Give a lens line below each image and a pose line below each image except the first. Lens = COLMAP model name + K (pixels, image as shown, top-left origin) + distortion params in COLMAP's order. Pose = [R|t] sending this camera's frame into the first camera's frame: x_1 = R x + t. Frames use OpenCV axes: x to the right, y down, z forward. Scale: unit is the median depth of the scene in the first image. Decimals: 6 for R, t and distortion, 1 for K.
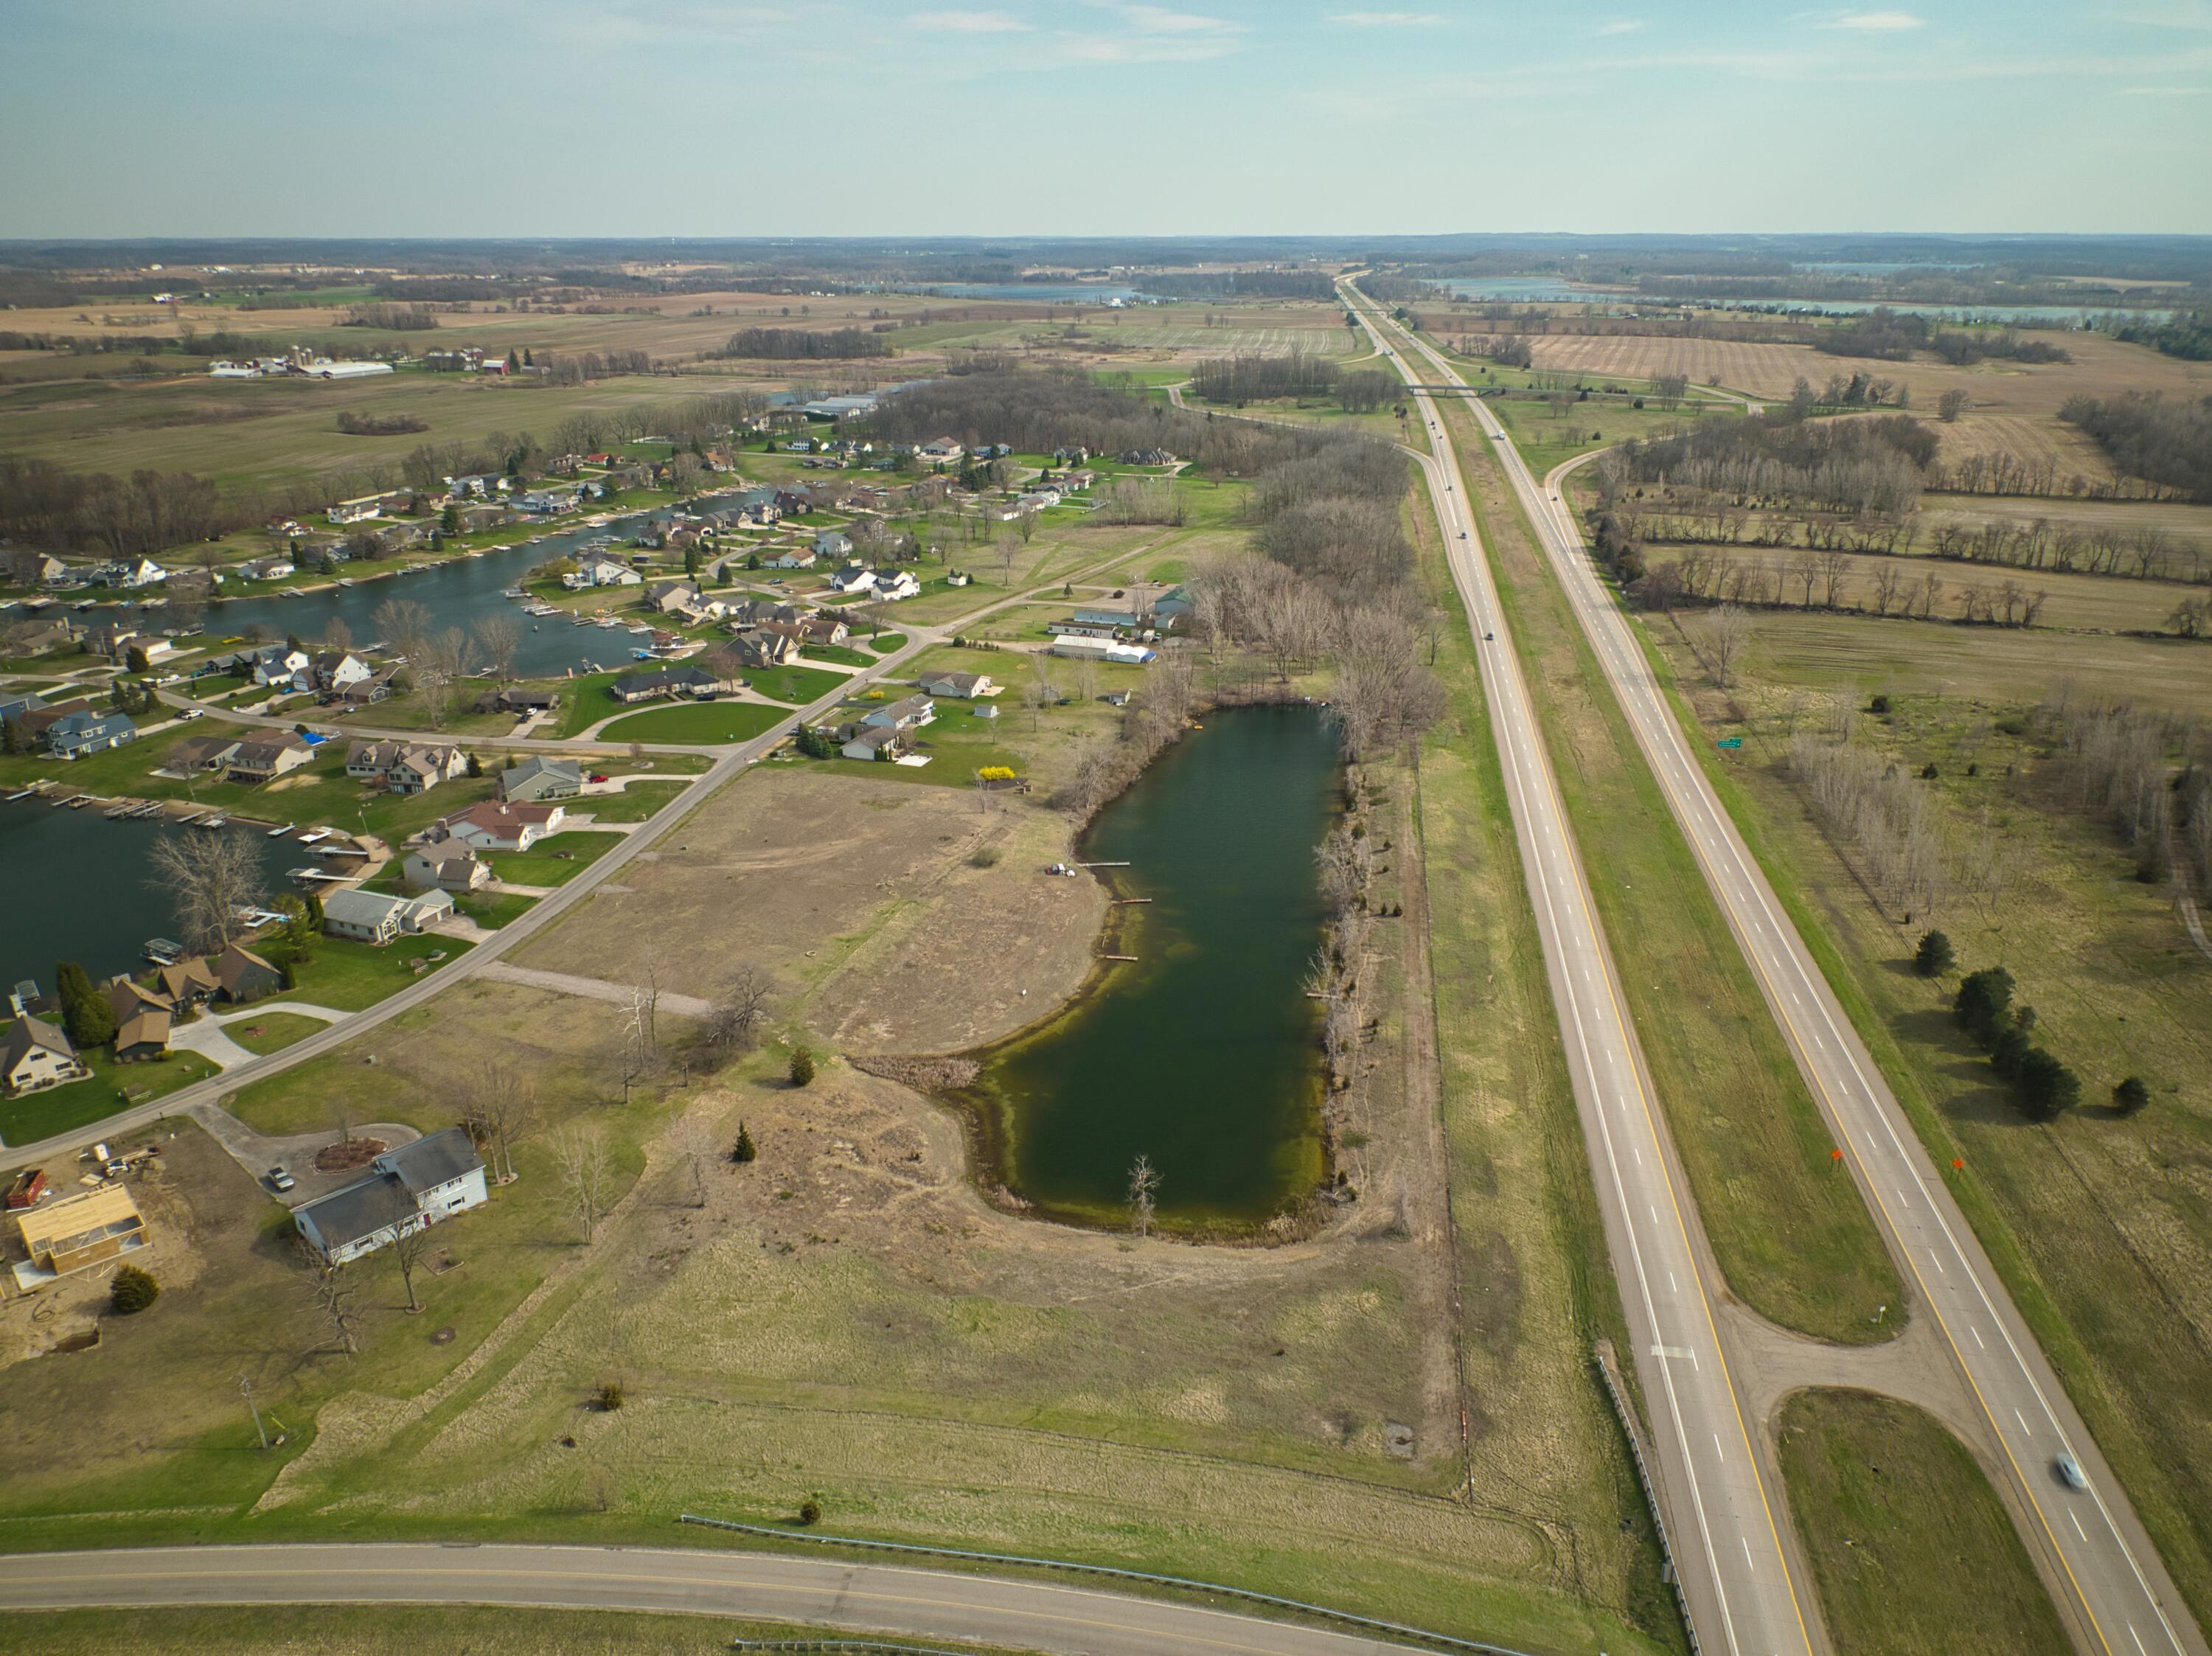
lens RADIAL K [[1564.3, 0, 1104.5], [0, 1564.3, 831.8], [0, 0, 1]] dist [0.030415, -0.044589]
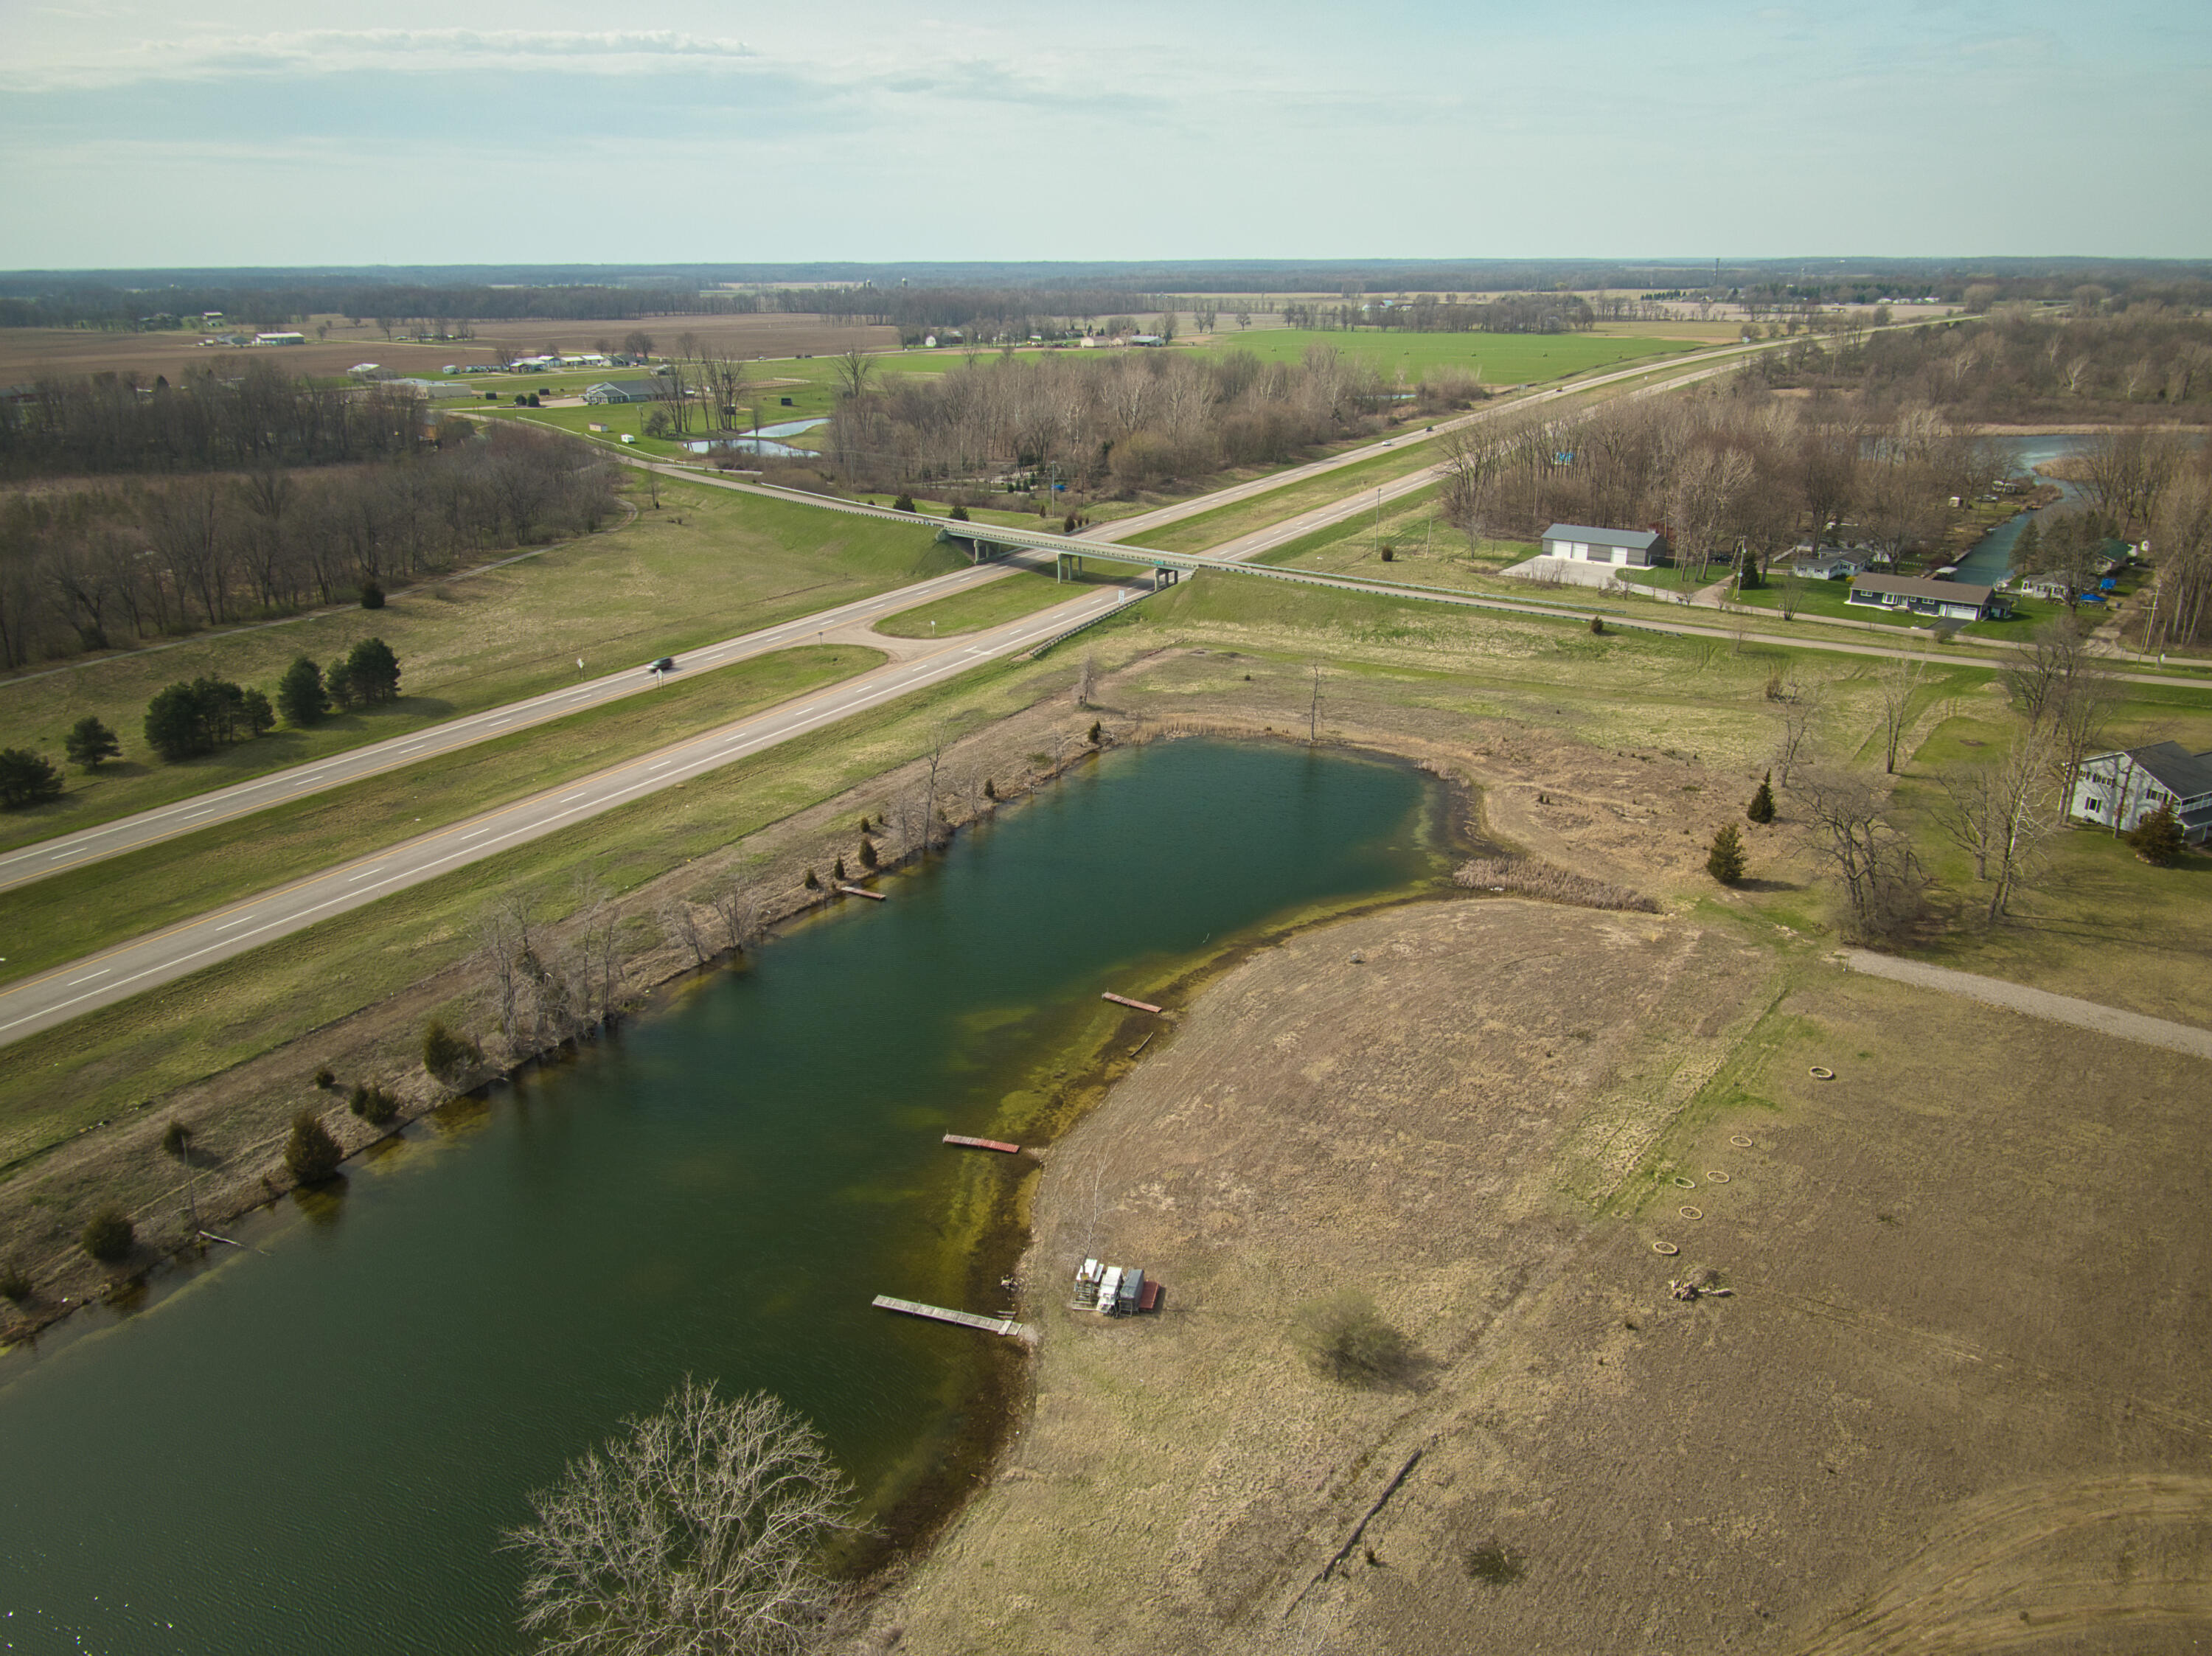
lens RADIAL K [[1562.3, 0, 1106.0], [0, 1562.3, 828.0], [0, 0, 1]] dist [0.028921, -0.052170]
pose [[-0.943628, -0.105639, 0.313700, -0.107312], [0.126941, 0.759756, 0.637697, -0.227440], [-0.305701, 0.641570, -0.703516, 1.092785]]
